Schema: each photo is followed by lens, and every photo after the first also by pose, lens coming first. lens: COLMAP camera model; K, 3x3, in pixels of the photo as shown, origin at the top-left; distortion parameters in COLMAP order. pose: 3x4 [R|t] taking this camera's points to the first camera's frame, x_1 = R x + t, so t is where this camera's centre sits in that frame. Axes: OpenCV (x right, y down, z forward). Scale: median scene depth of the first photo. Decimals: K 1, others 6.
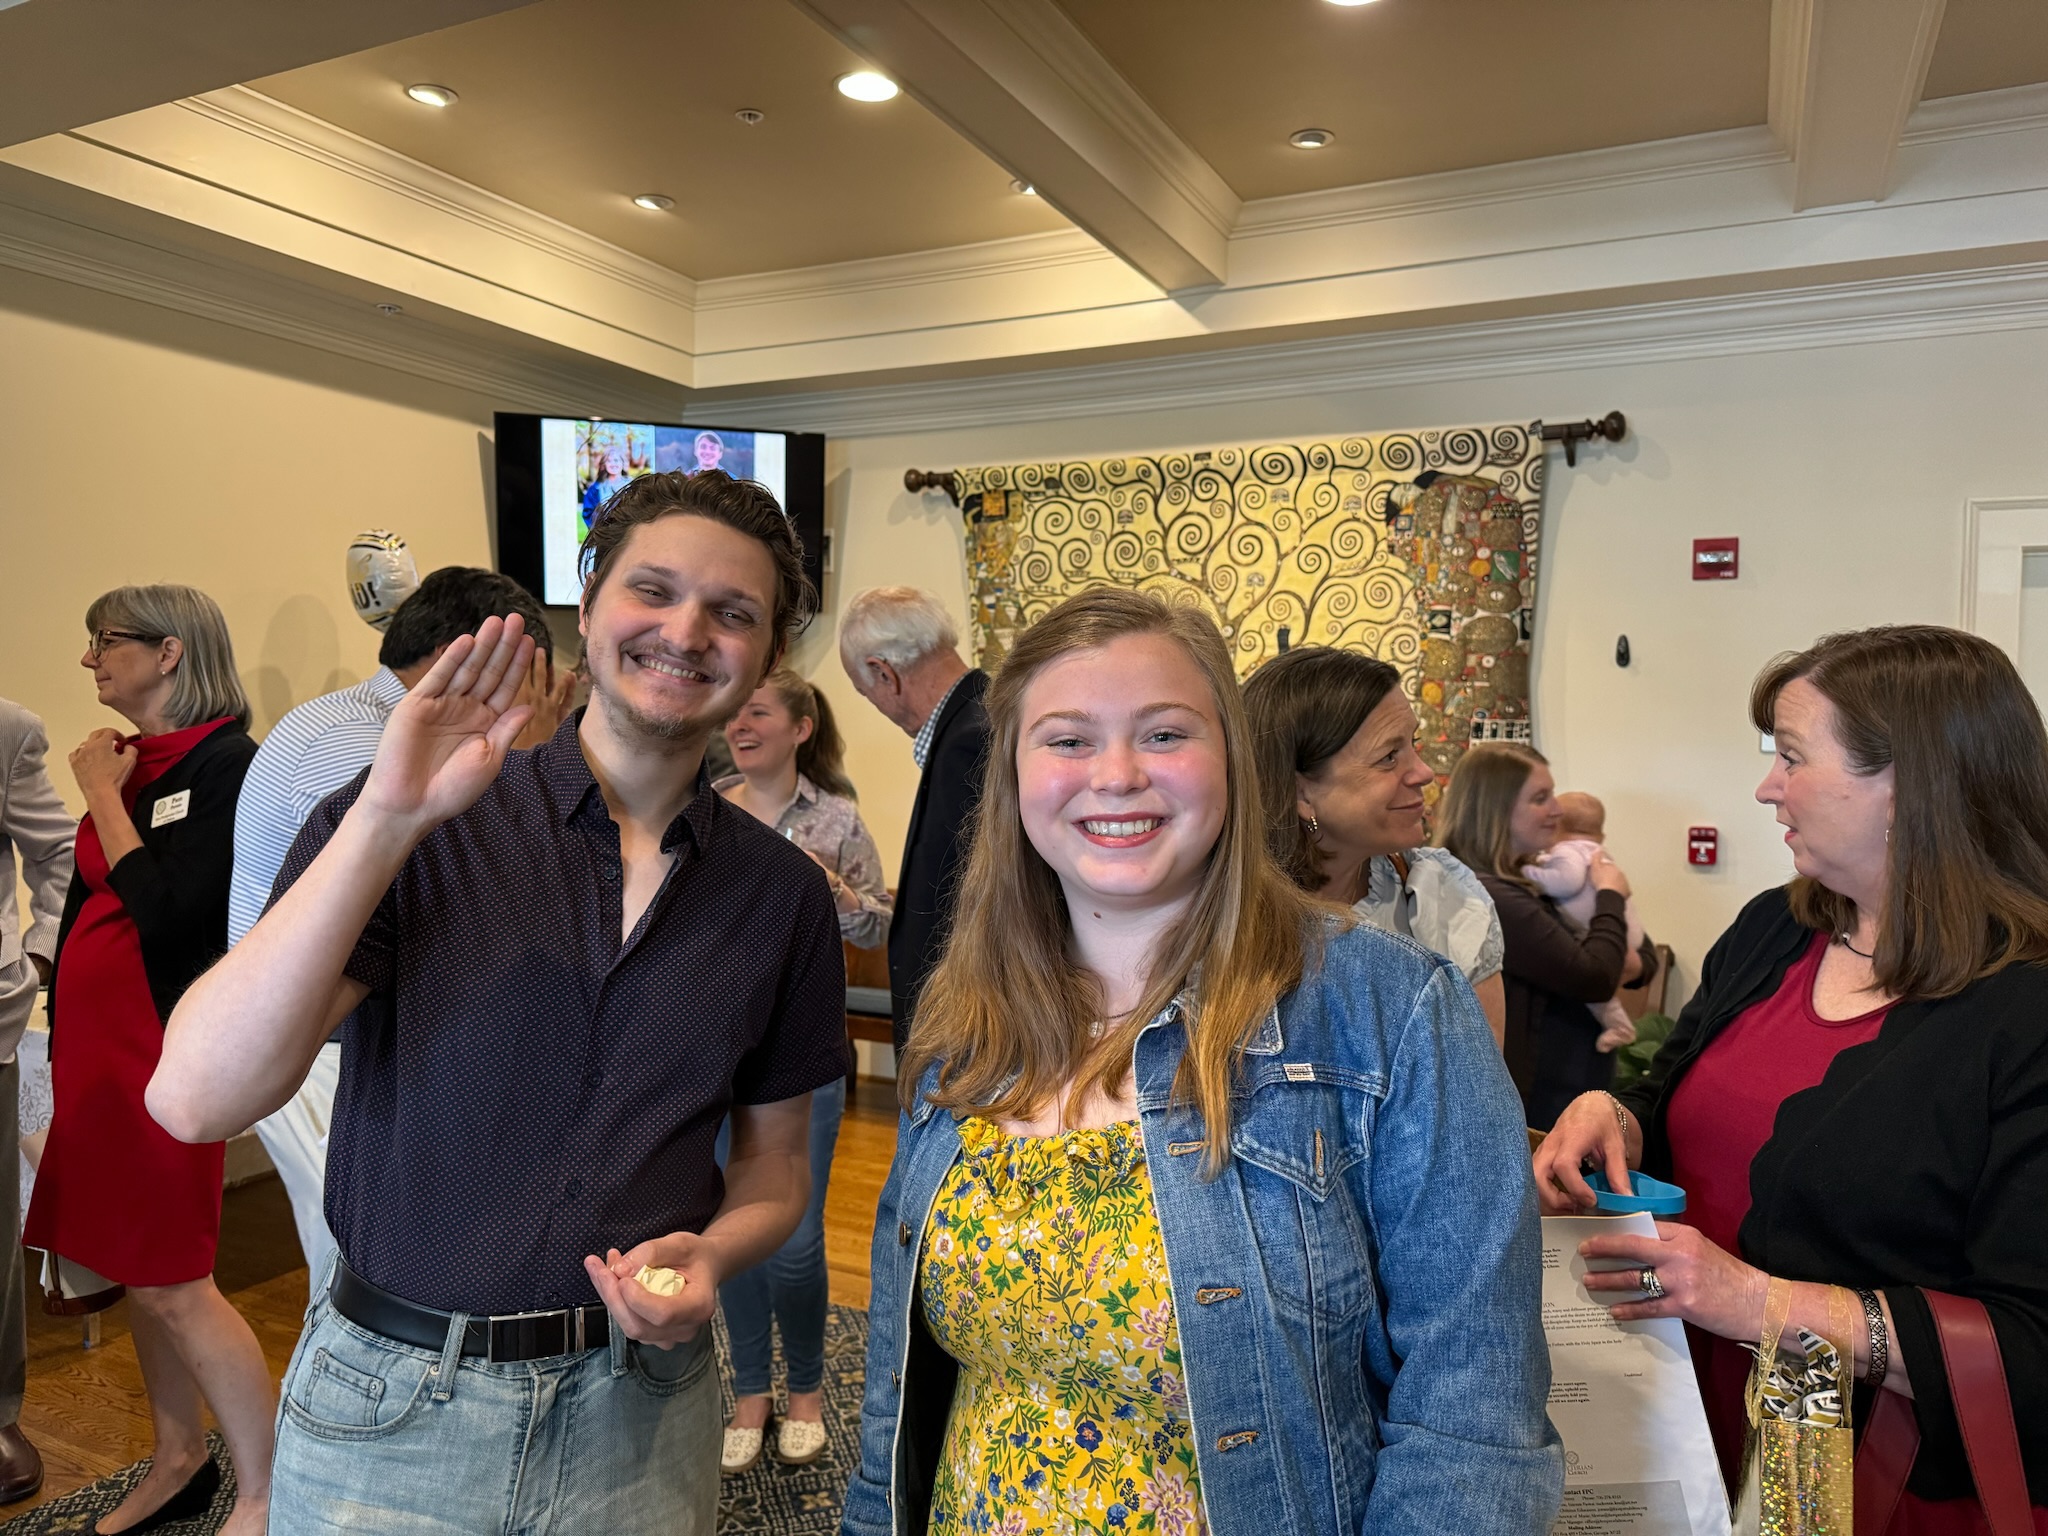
lens RADIAL K [[1456.8, 0, 1016.8], [0, 1456.8, 762.6], [0, 0, 1]] dist [0.003159, 0.002247]
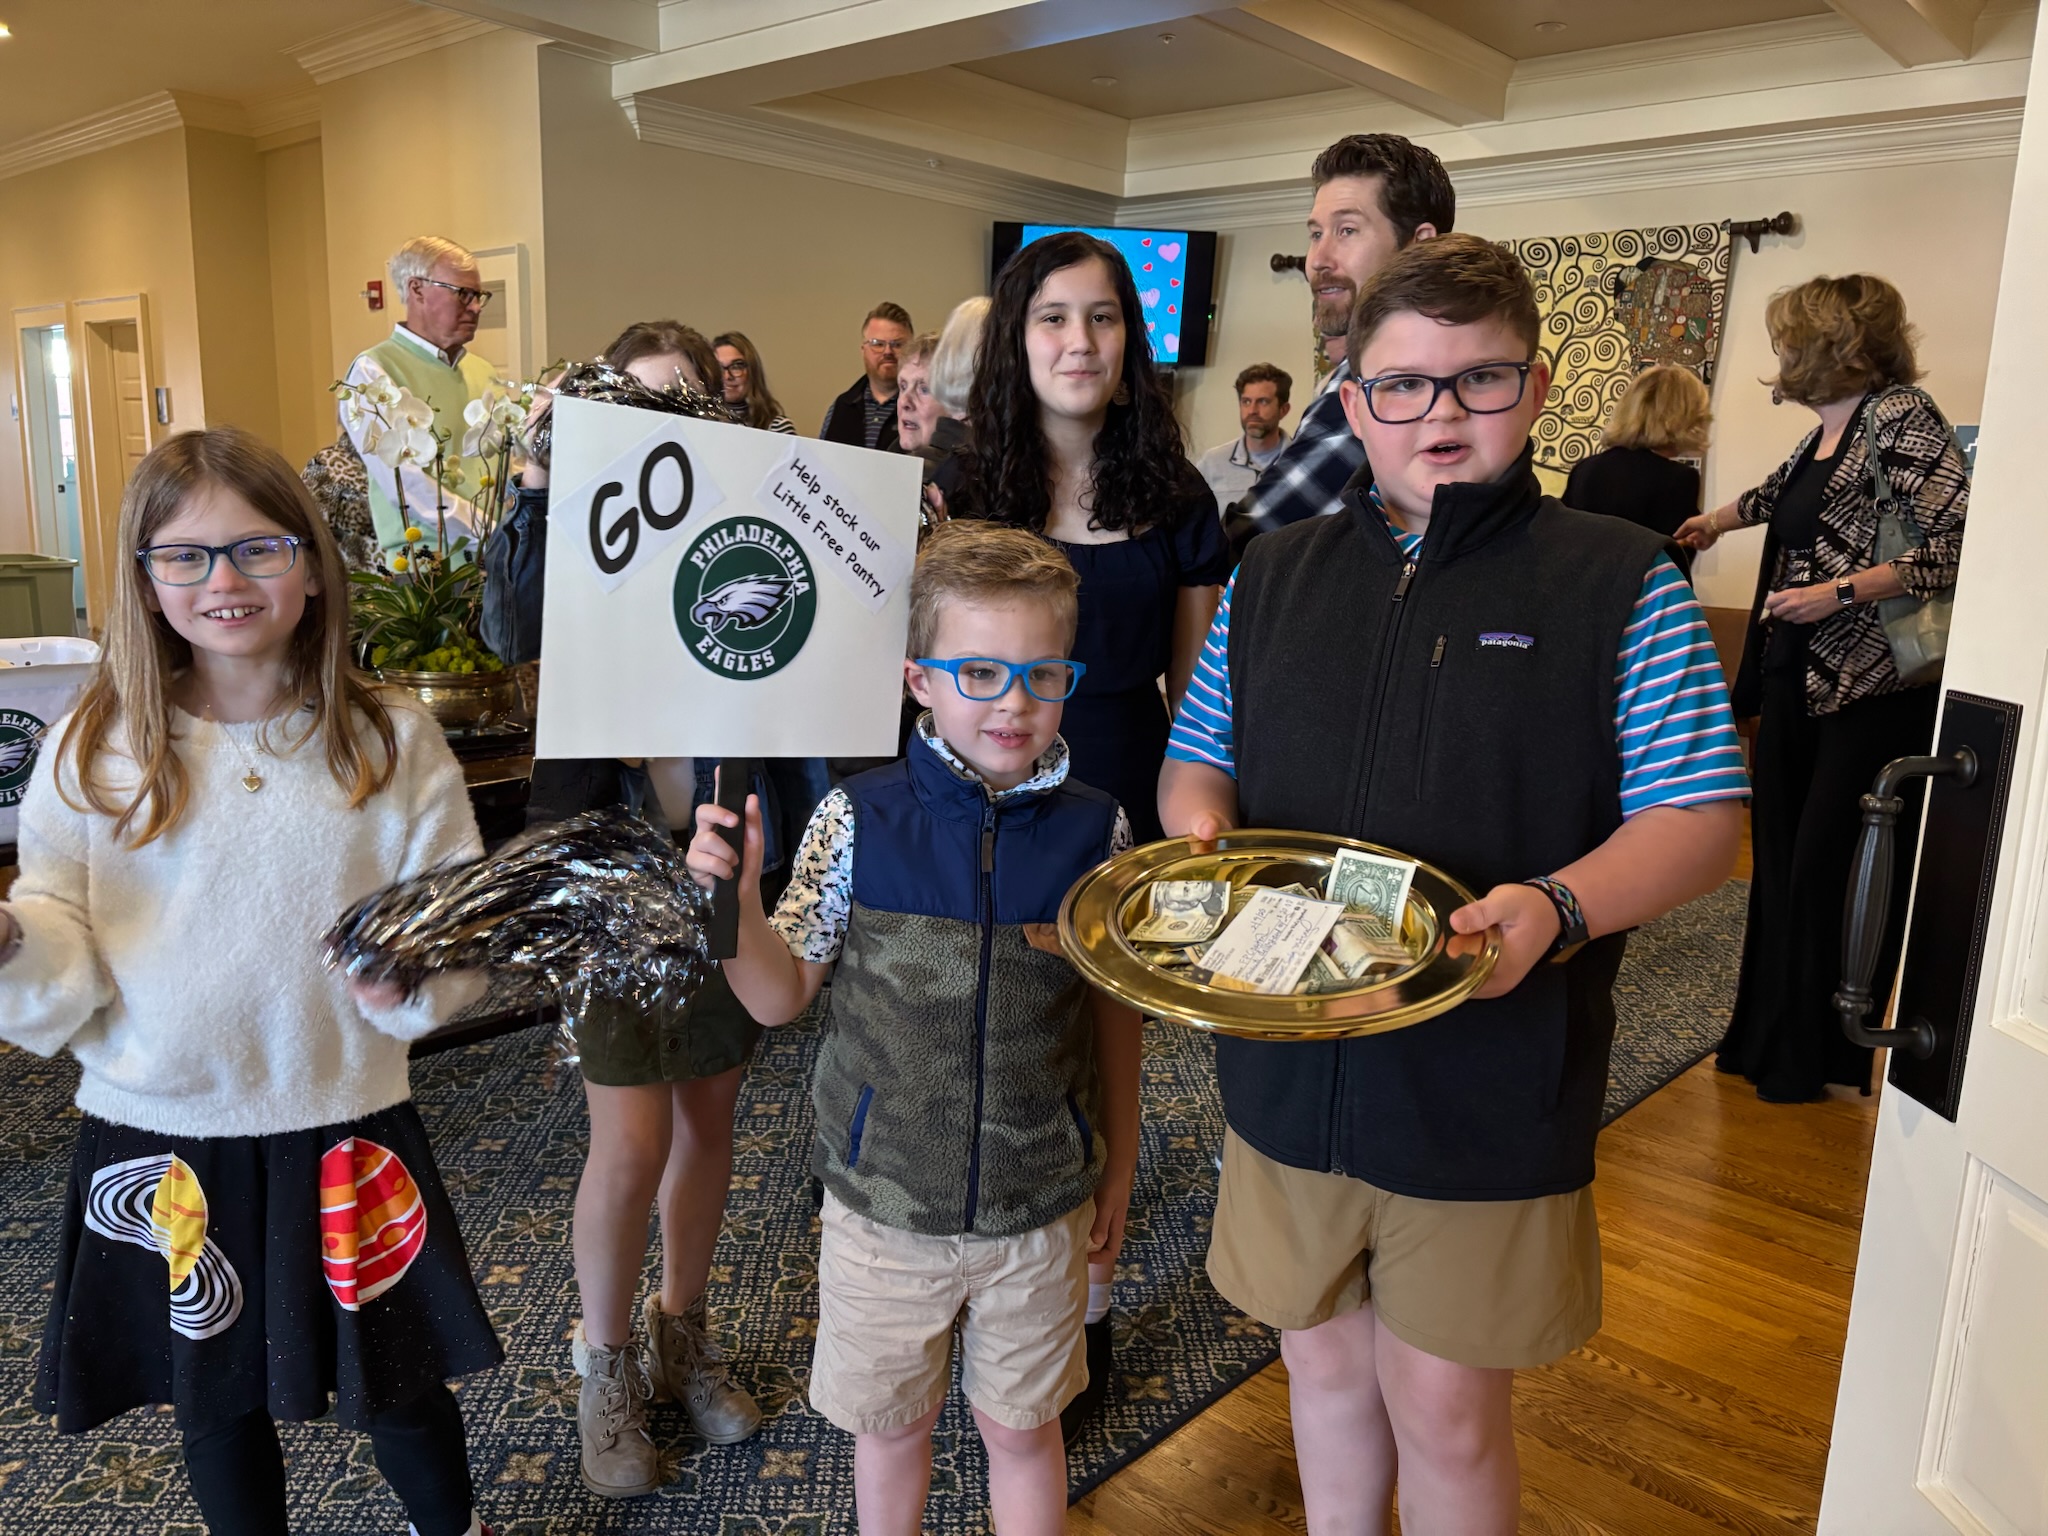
lens RADIAL K [[1554.2, 0, 1033.1], [0, 1554.2, 766.6], [0, 0, 1]] dist [0.005273, 0.004801]
pose [[0.961351, 0.076063, -0.264612, 0.152527], [-0.034730, 0.986906, 0.157511, 0.060927], [0.273128, -0.142233, 0.951405, -0.612769]]
